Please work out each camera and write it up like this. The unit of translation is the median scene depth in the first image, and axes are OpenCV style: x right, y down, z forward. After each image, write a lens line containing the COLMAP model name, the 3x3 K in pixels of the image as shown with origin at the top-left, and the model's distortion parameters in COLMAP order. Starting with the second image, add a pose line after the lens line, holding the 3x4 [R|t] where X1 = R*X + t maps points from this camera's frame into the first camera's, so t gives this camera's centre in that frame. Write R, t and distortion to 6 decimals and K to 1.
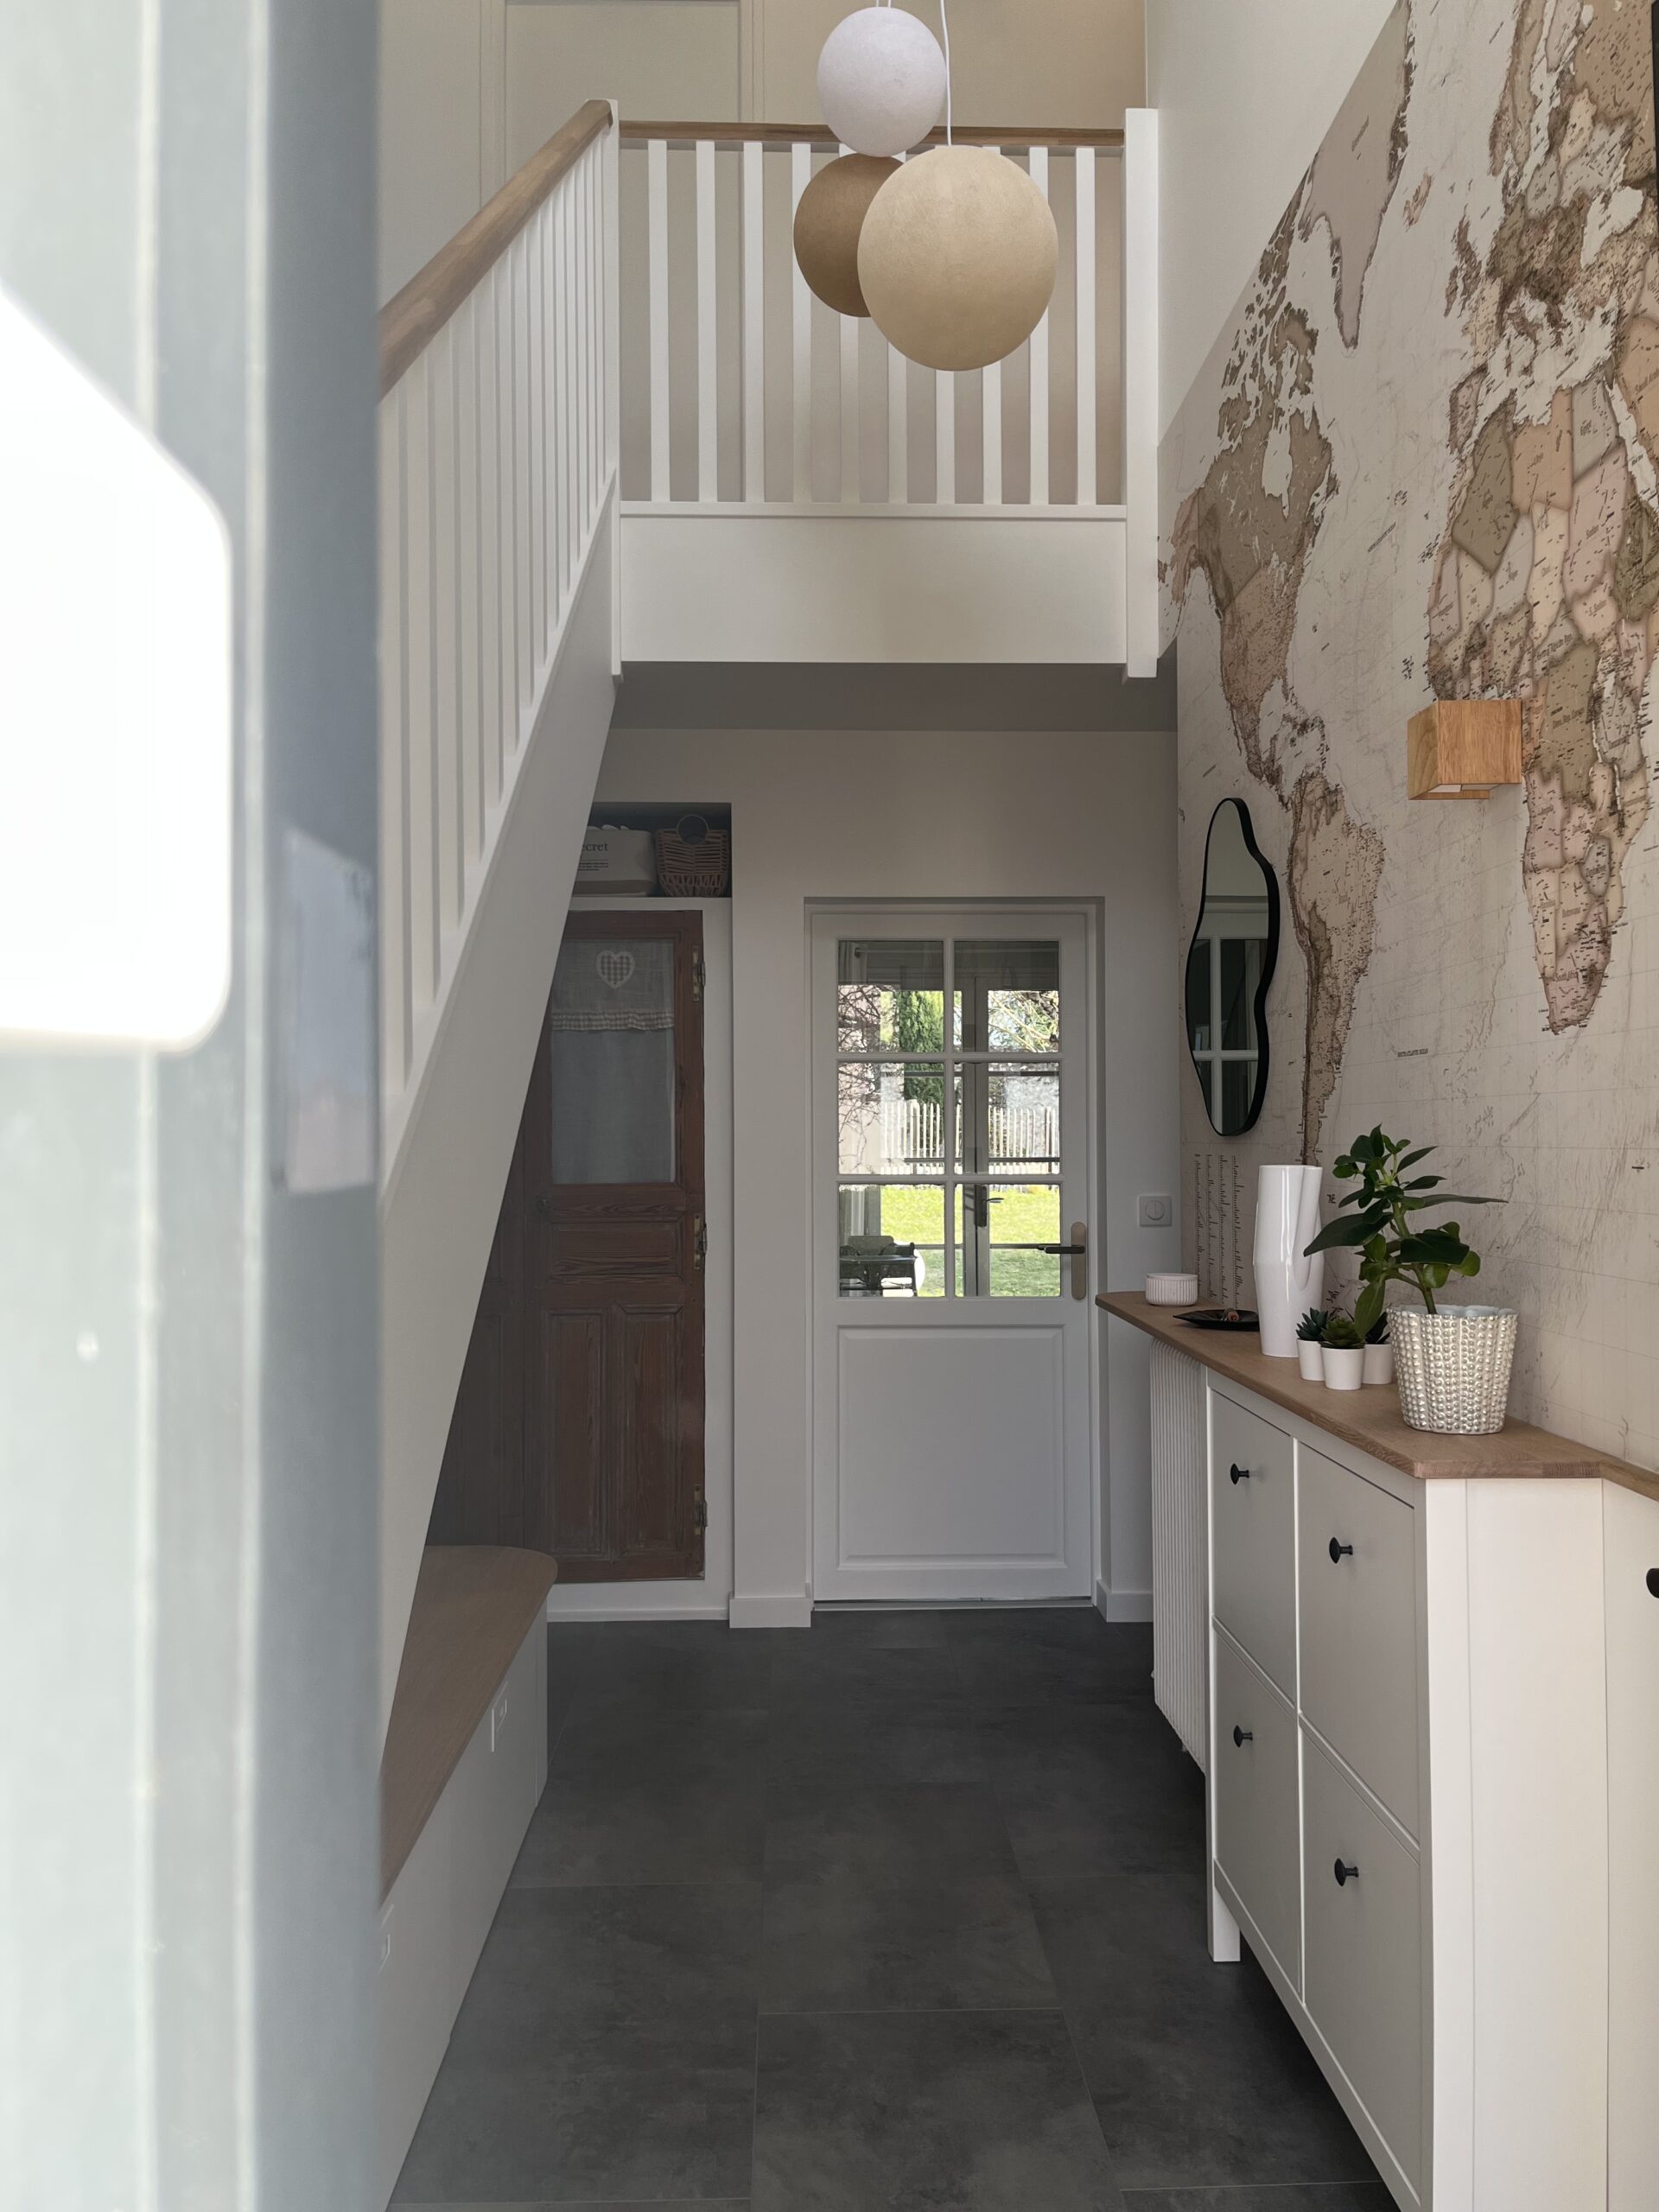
lens RADIAL K [[1675.8, 0, 829.5], [0, 1675.8, 1106.0], [0, 0, 1]] dist [0.073209, -0.111675]
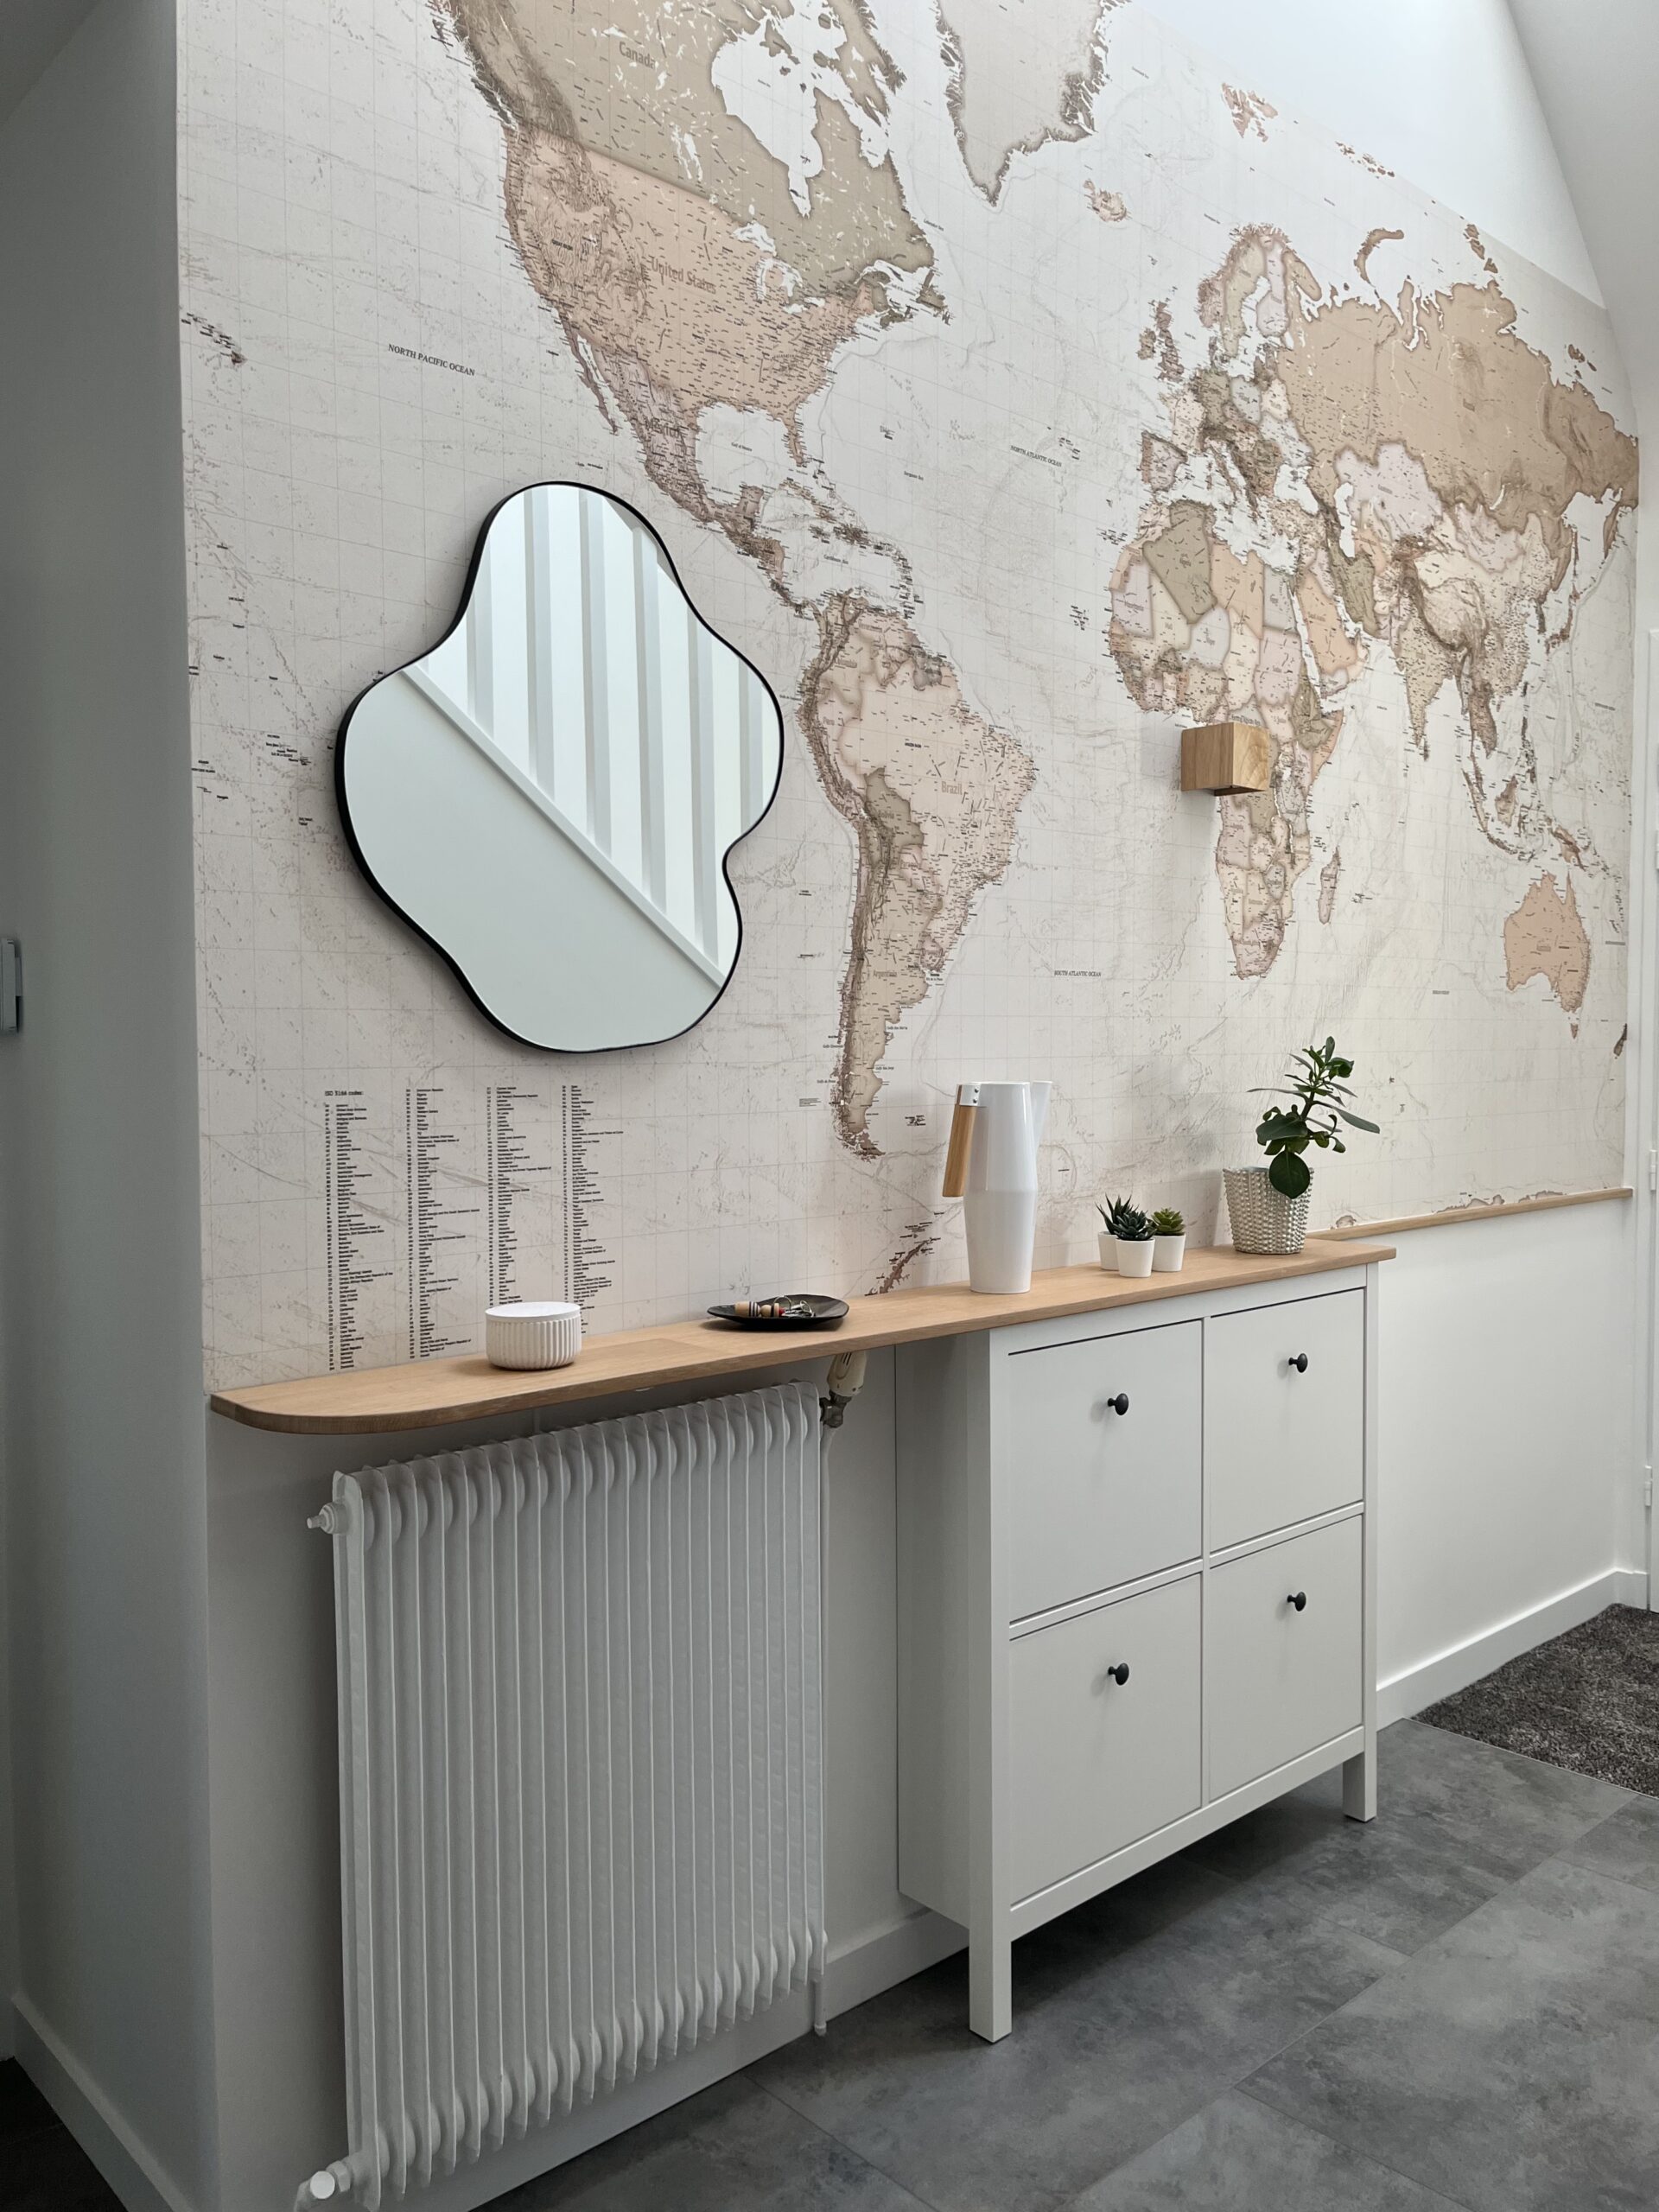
lens RADIAL K [[1675.8, 0, 829.5], [0, 1675.8, 1106.0], [0, 0, 1]] dist [0.073209, -0.111675]
pose [[-0.655161, -0.030874, 0.754858, -0.266220], [-0.011299, 0.999453, 0.031072, 0.016098], [-0.755405, 0.011828, -0.655152, 1.282771]]
